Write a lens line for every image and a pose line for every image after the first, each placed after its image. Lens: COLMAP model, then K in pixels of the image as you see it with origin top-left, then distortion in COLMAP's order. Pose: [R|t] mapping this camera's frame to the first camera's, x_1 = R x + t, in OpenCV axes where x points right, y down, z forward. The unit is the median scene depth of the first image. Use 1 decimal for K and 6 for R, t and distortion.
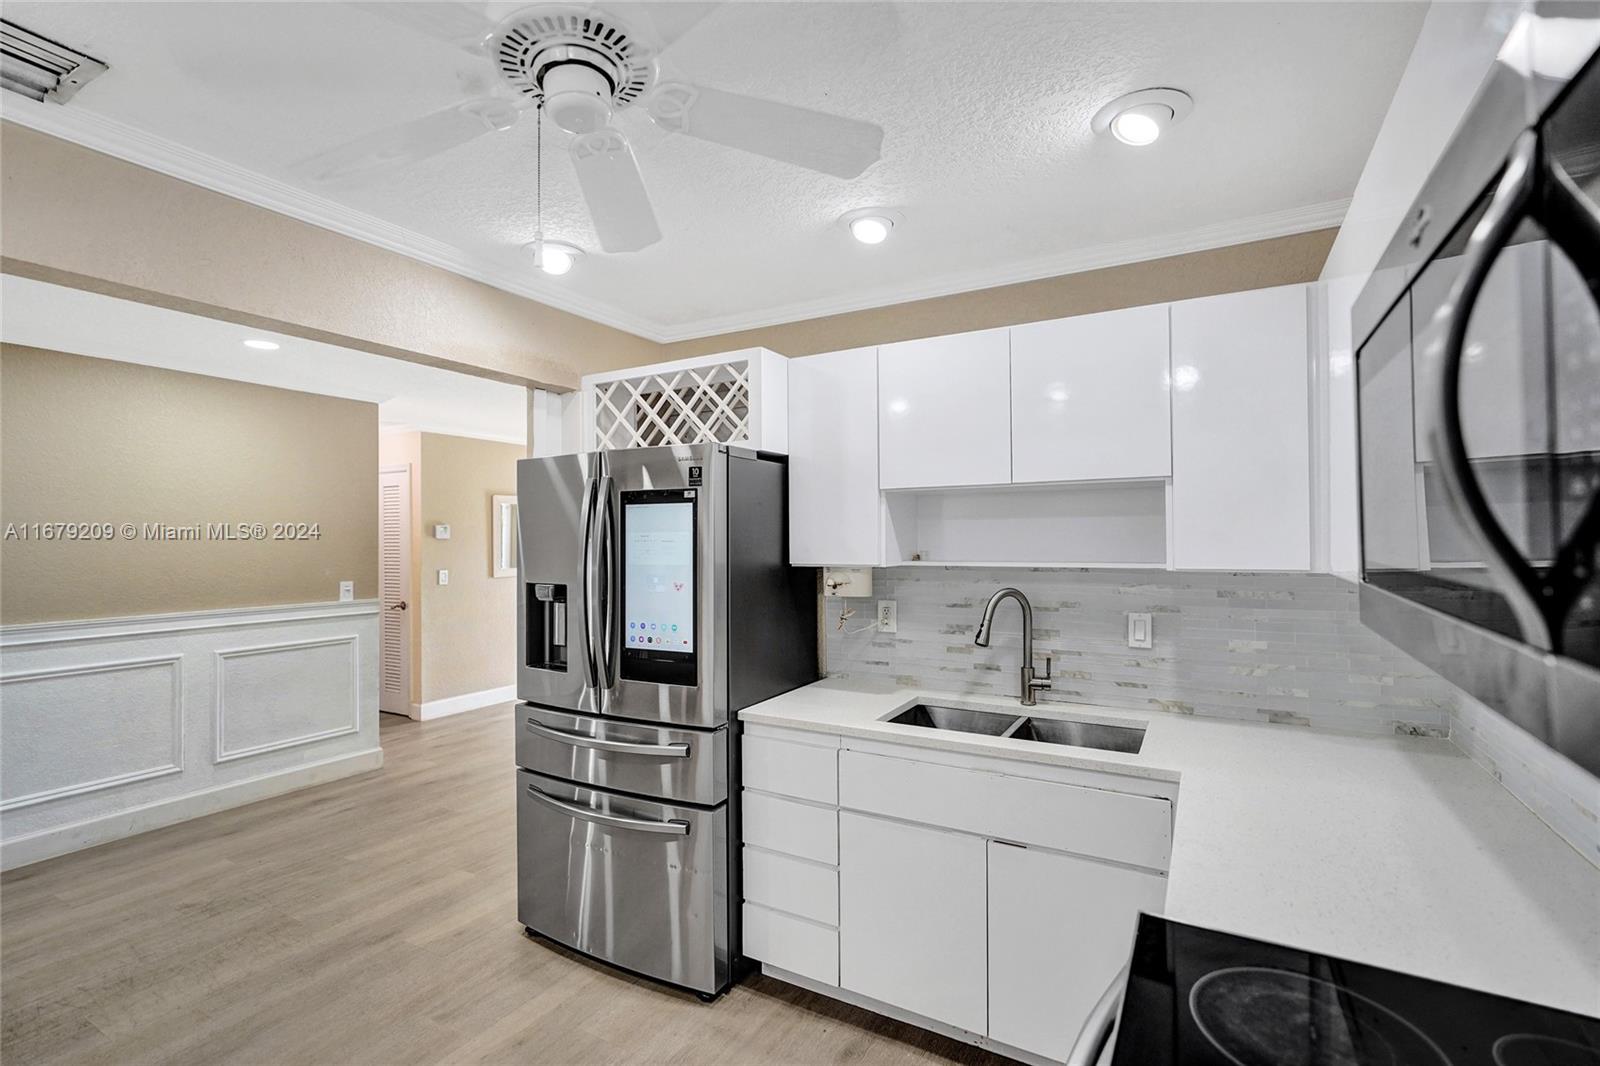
lens RADIAL K [[724.2, 0, 814.8], [0, 724.2, 530.7], [0, 0, 1]] dist [-0.012618, 0.002992]
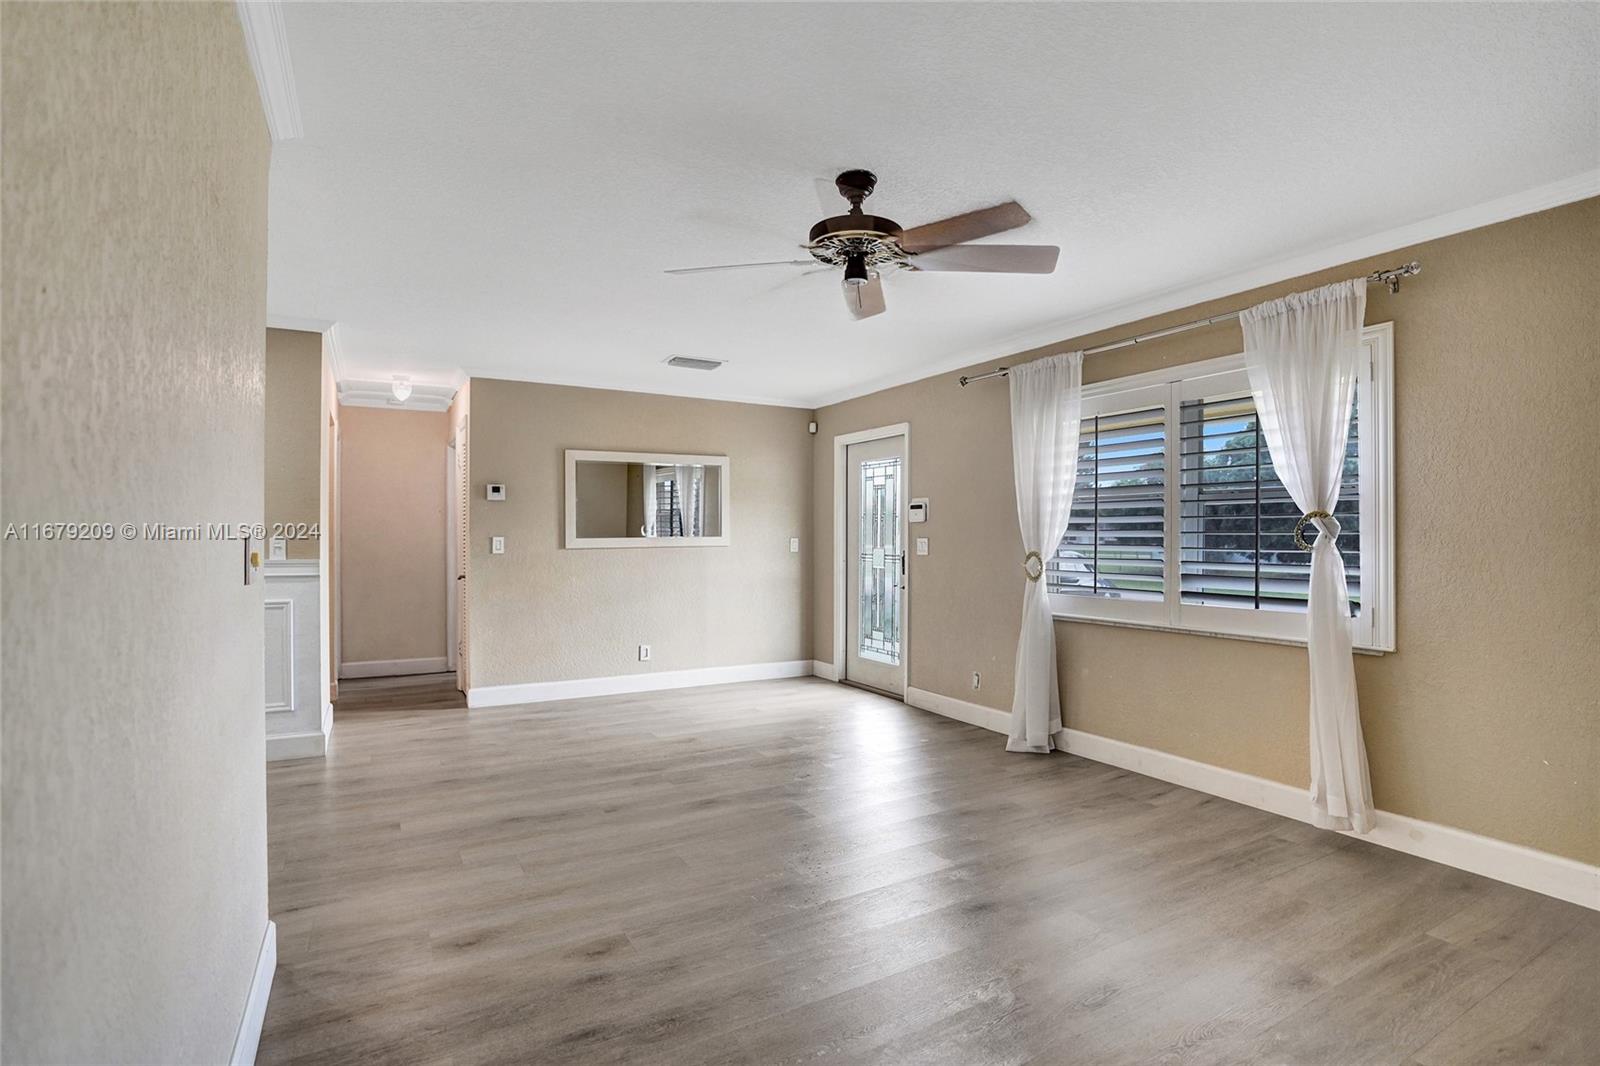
lens RADIAL K [[762.5, 0, 798.9], [0, 762.5, 539.1], [0, 0, 1]] dist [-0.064197, 0.022789]
pose [[0.848163, 0.001714, -0.529732, 0.368845], [0.004918, 0.999926, 0.011110, 0.066410], [0.529712, -0.012028, 0.848092, 0.579561]]
